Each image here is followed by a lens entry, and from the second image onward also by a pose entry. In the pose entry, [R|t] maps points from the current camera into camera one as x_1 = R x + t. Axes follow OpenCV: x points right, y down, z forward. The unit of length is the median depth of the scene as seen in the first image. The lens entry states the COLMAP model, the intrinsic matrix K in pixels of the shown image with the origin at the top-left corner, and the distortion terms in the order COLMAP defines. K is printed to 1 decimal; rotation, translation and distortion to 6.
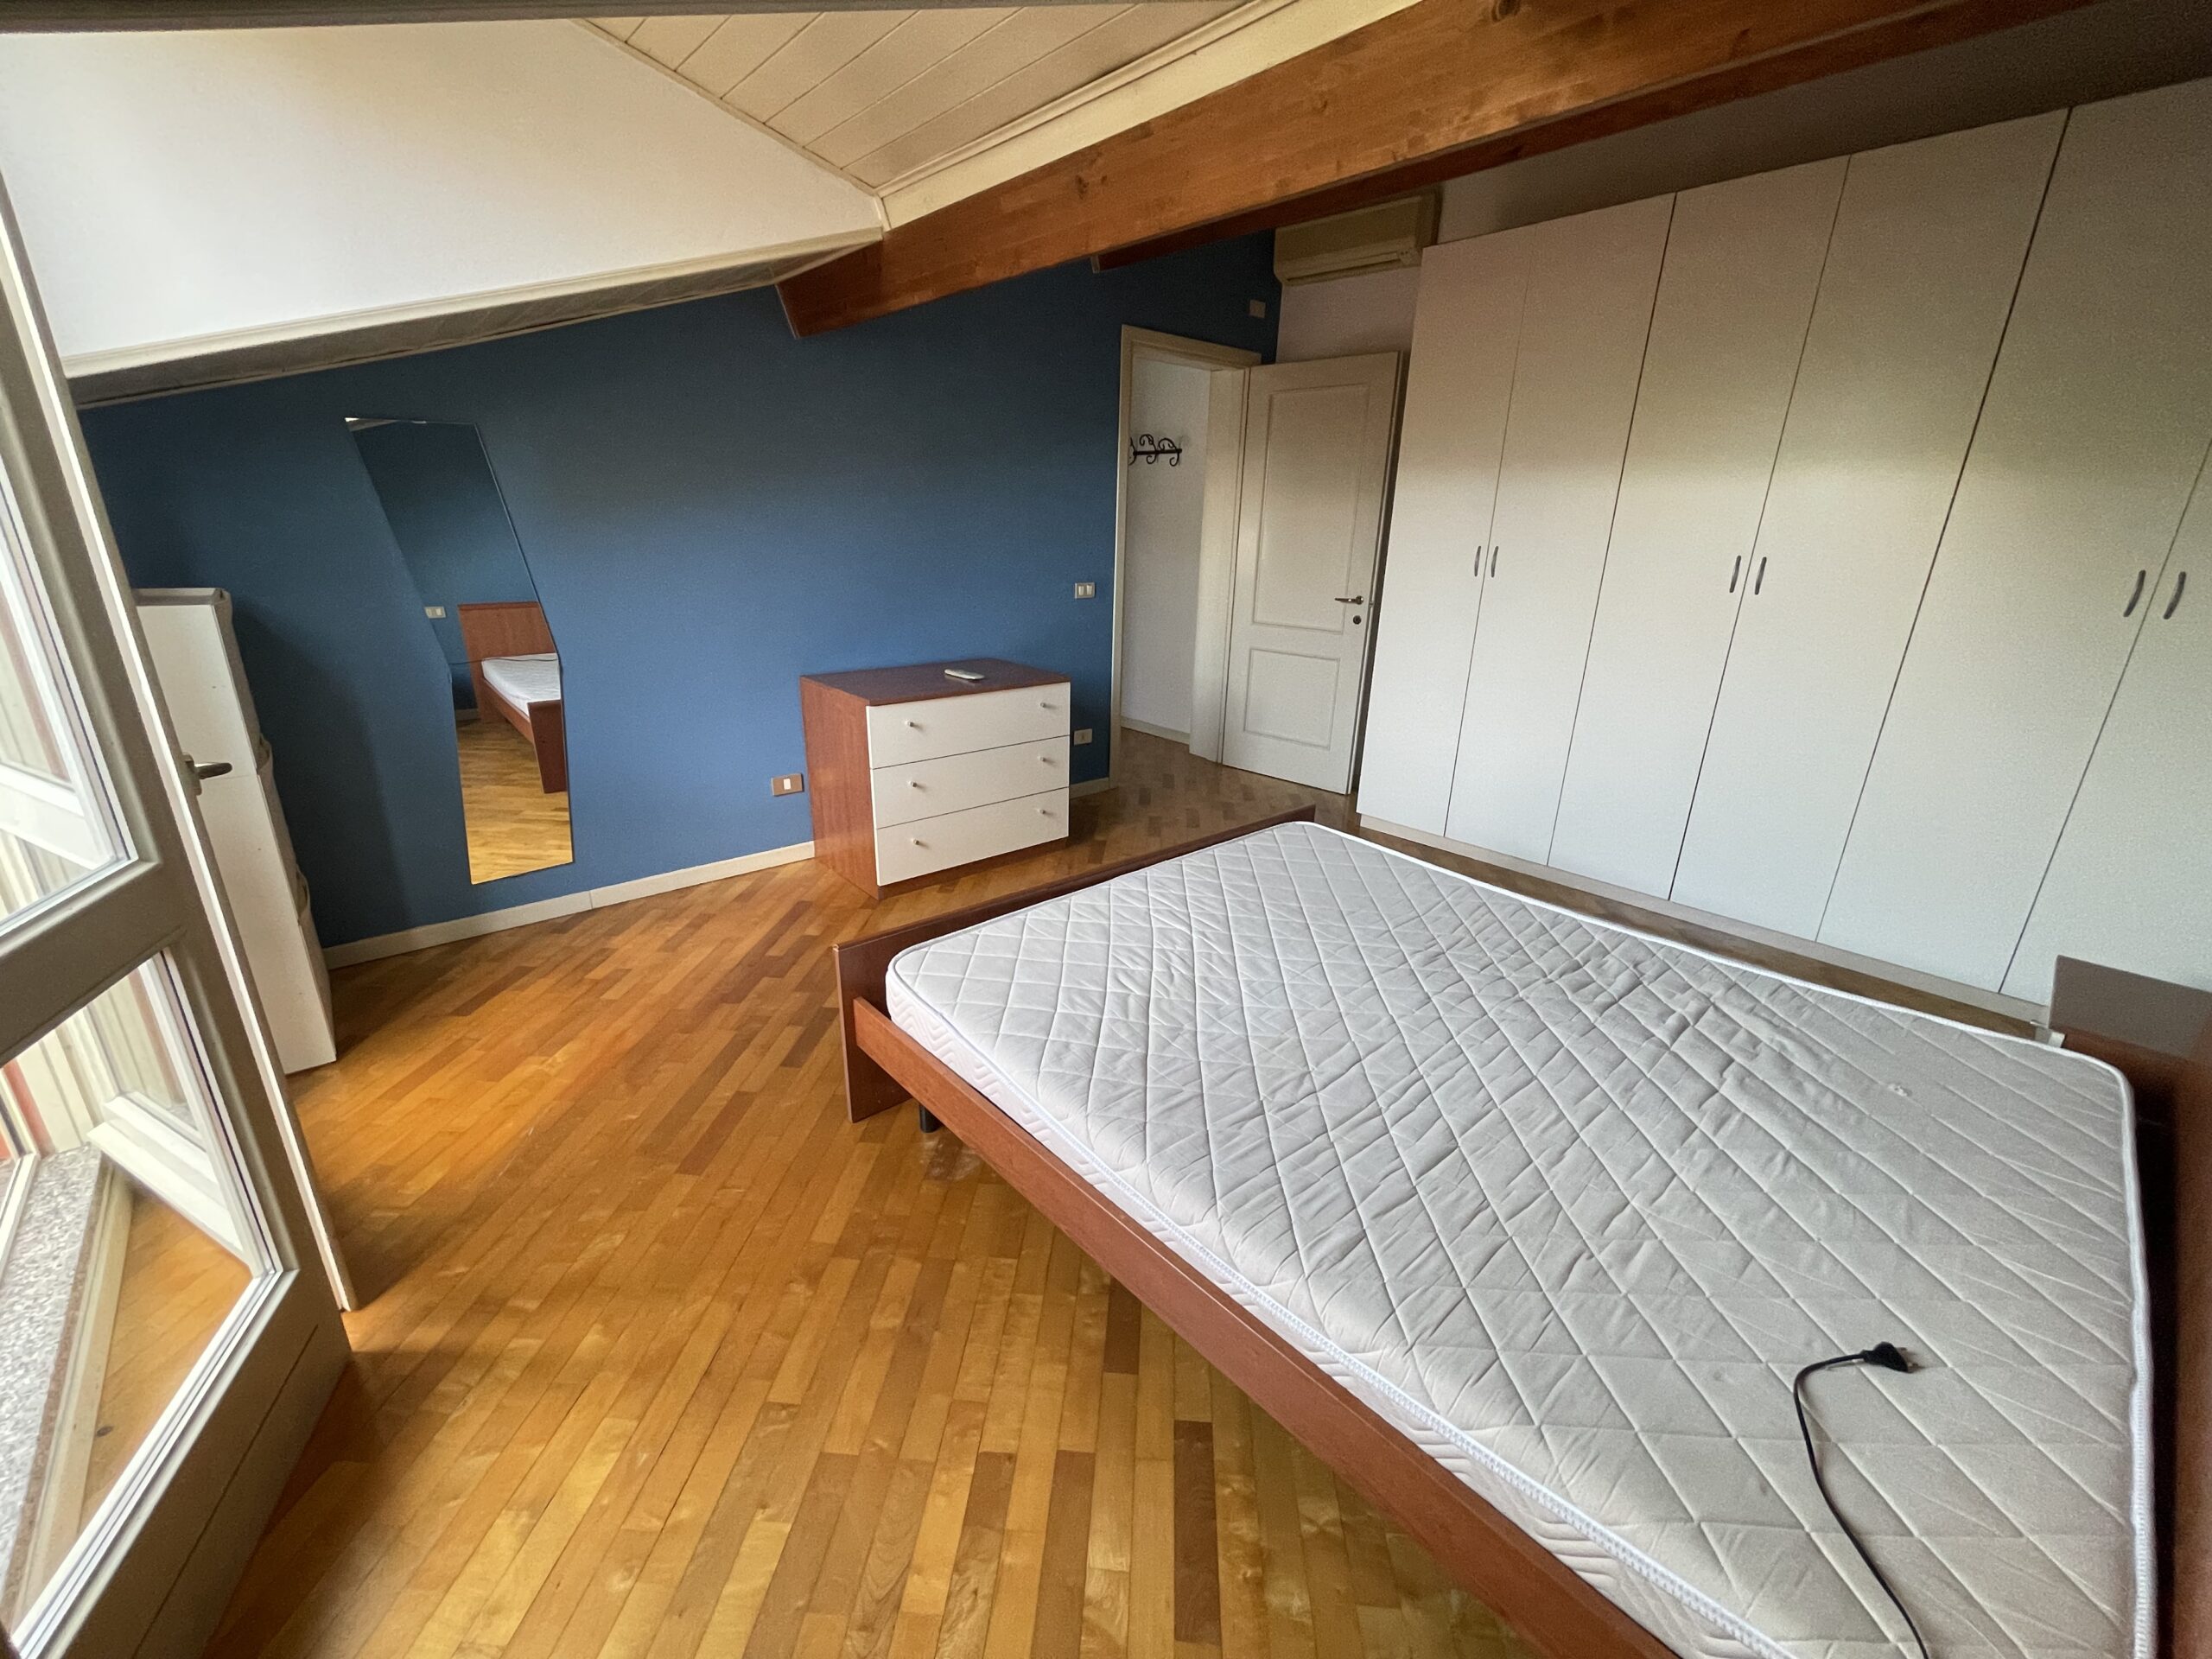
lens RADIAL K [[895.5, 0, 1100.9], [0, 895.5, 824.4], [0, 0, 1]] dist [0.000713, 0.000146]
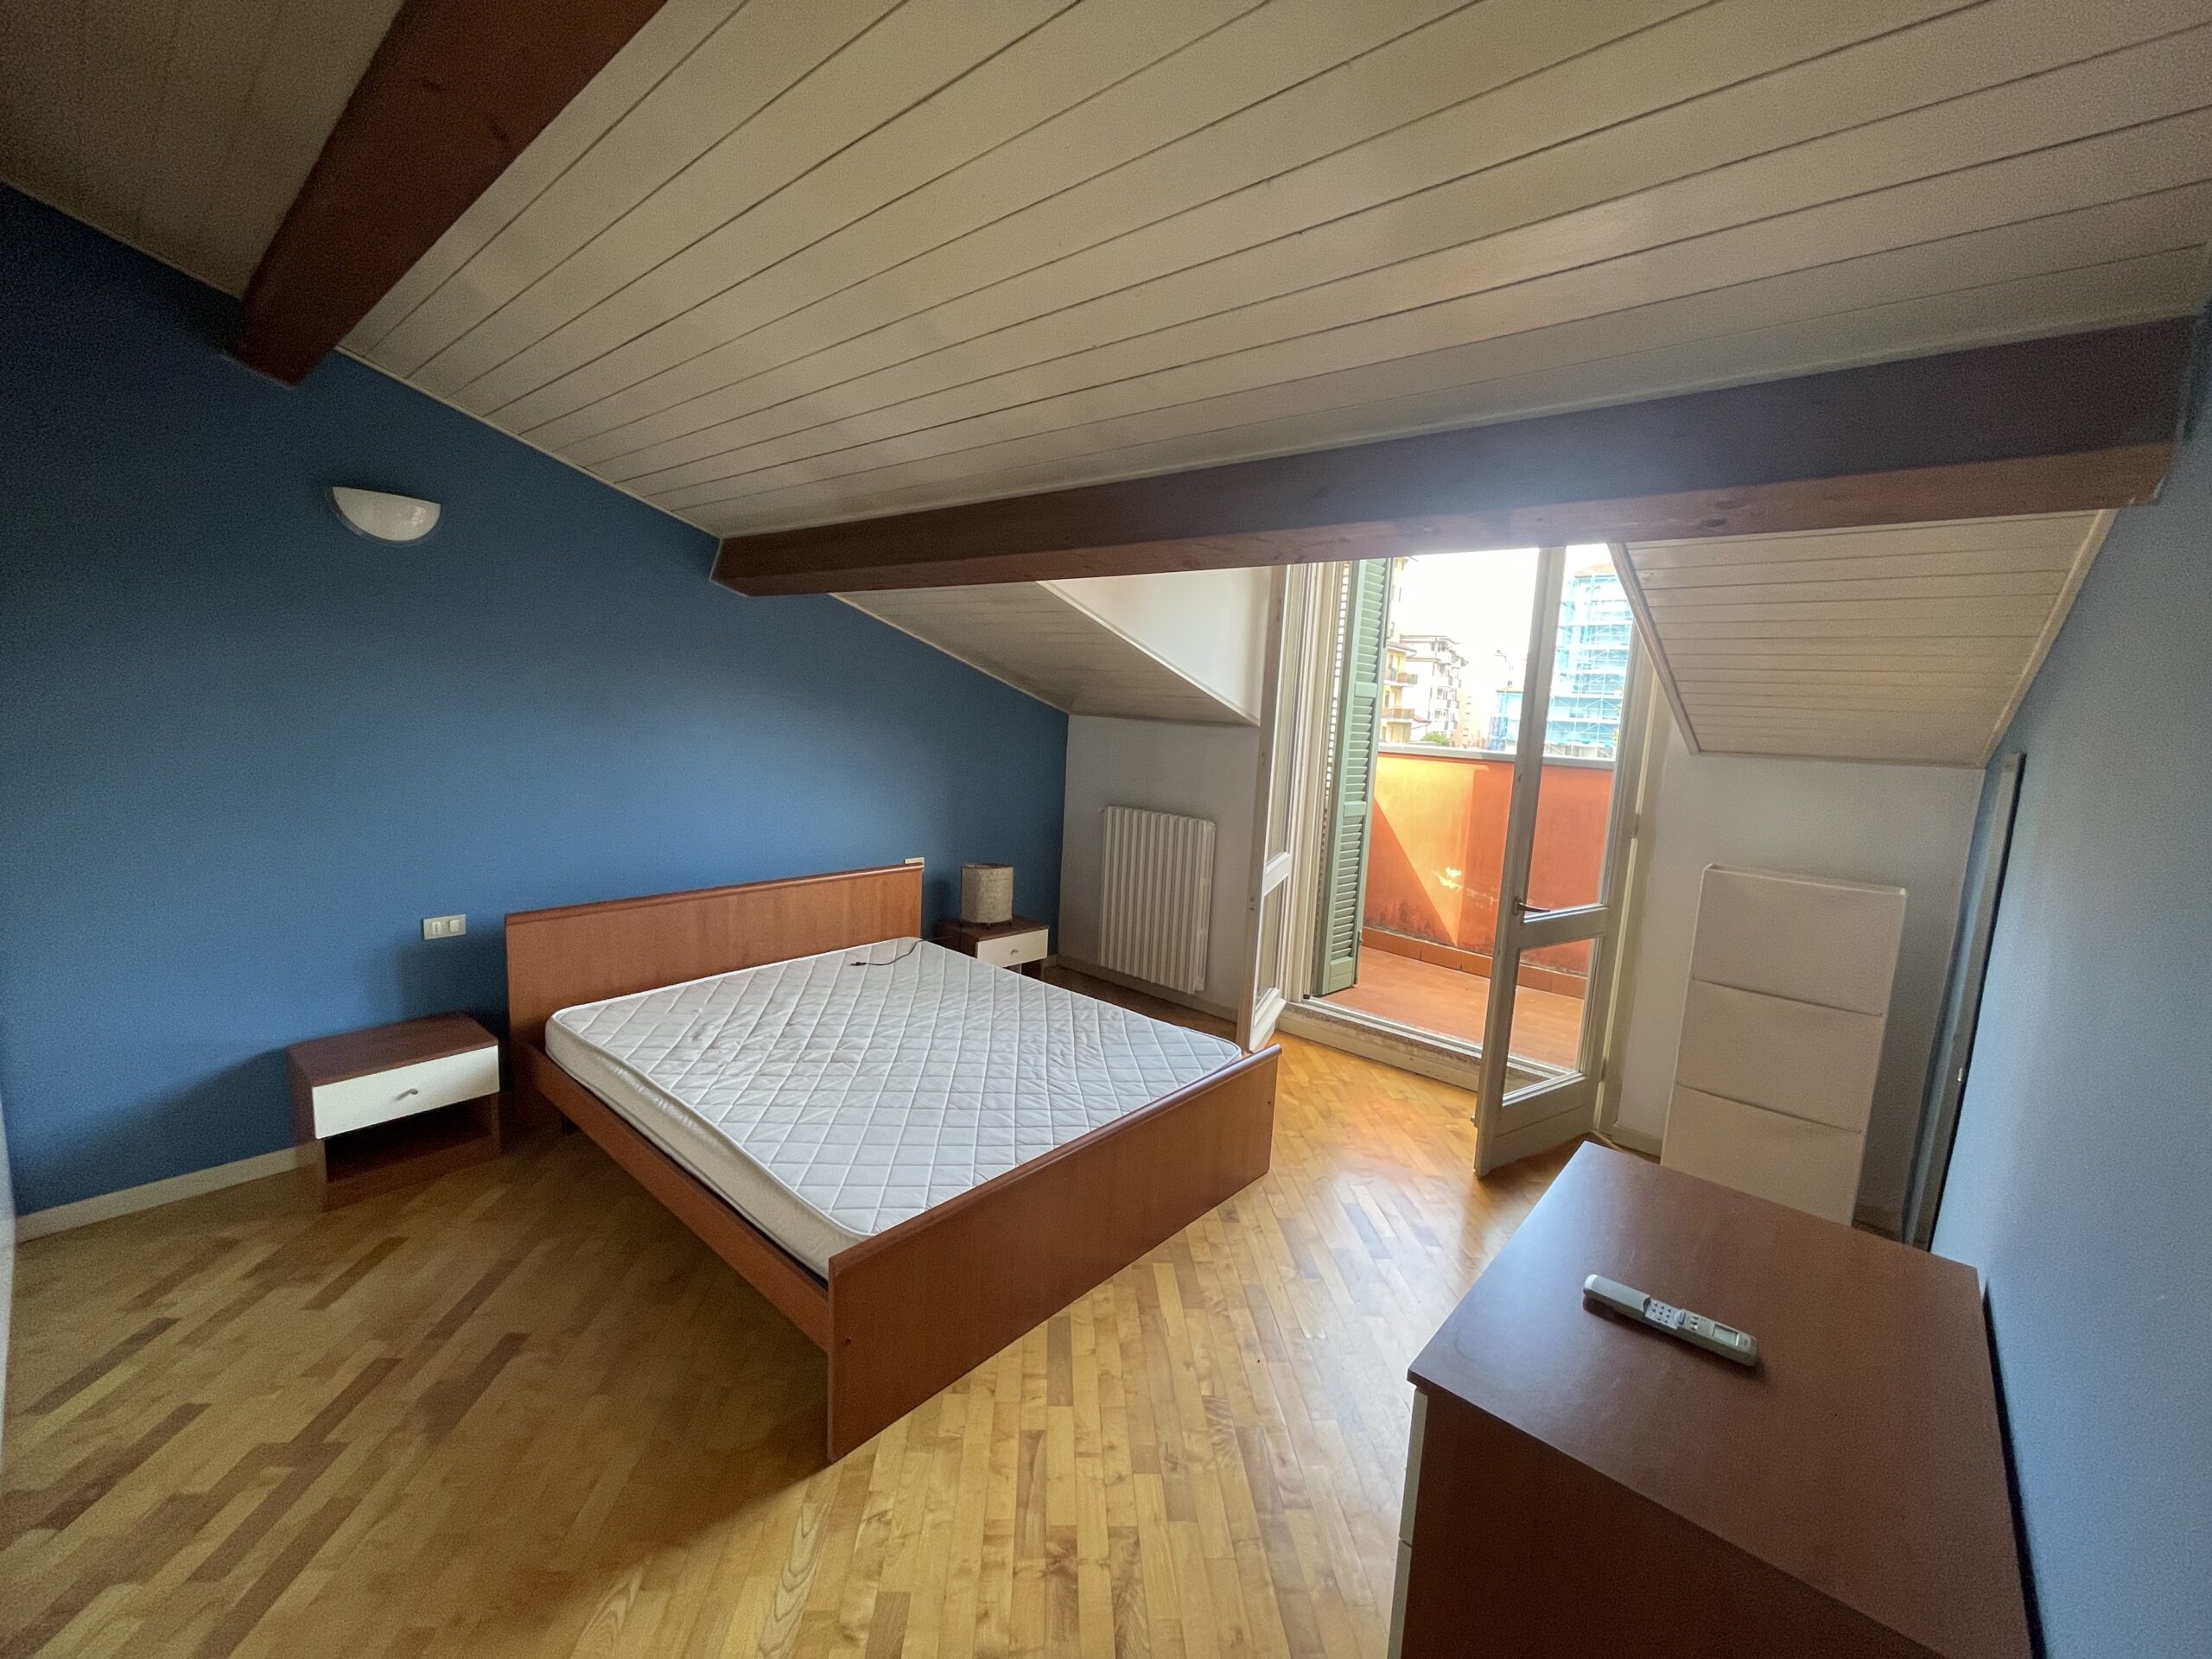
lens RADIAL K [[895.5, 0, 1100.9], [0, 895.5, 824.4], [0, 0, 1]] dist [0.000713, 0.000146]
pose [[-0.987490, -0.061589, -0.145157, 0.180217], [-0.120642, 0.887866, 0.444003, -0.573744], [0.101534, 0.455961, -0.884189, 1.453684]]
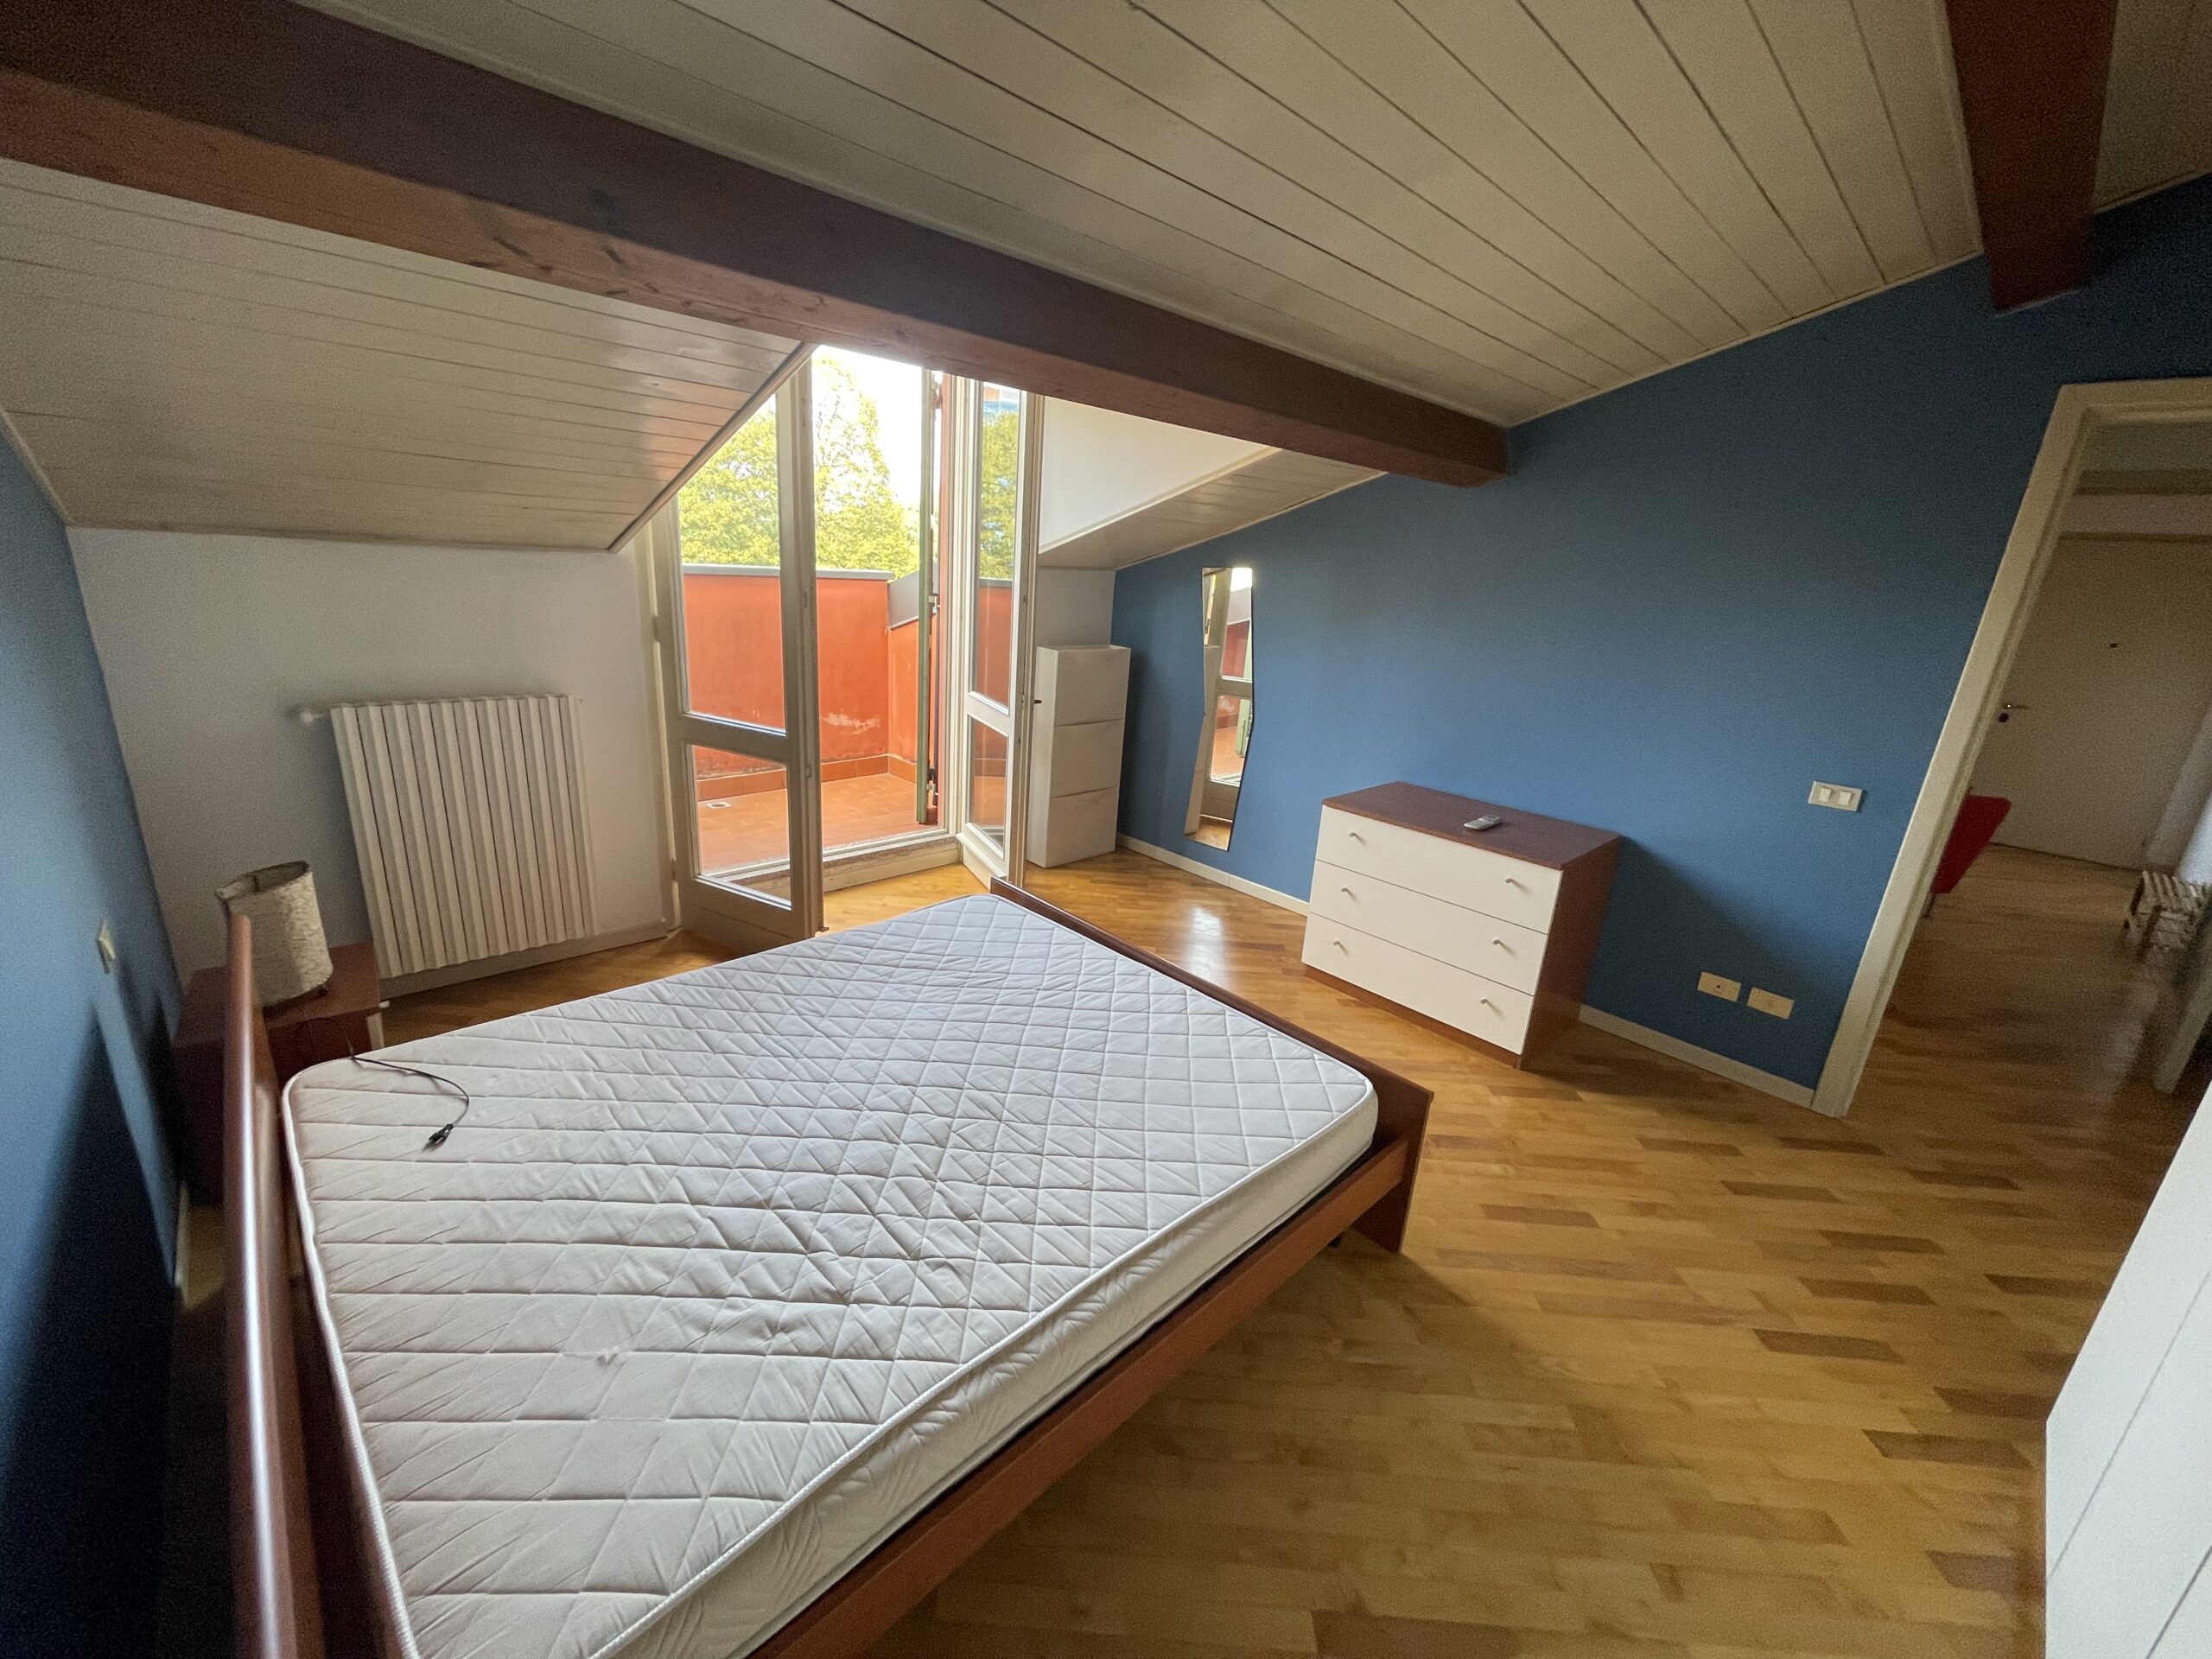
lens RADIAL K [[895.5, 0, 1100.9], [0, 895.5, 824.4], [0, 0, 1]] dist [0.000713, 0.000146]
pose [[0.038547, 0.270499, -0.961948, 0.864672], [-0.383409, 0.892986, 0.235742, -0.281120], [0.922774, 0.359732, 0.138134, 0.621894]]
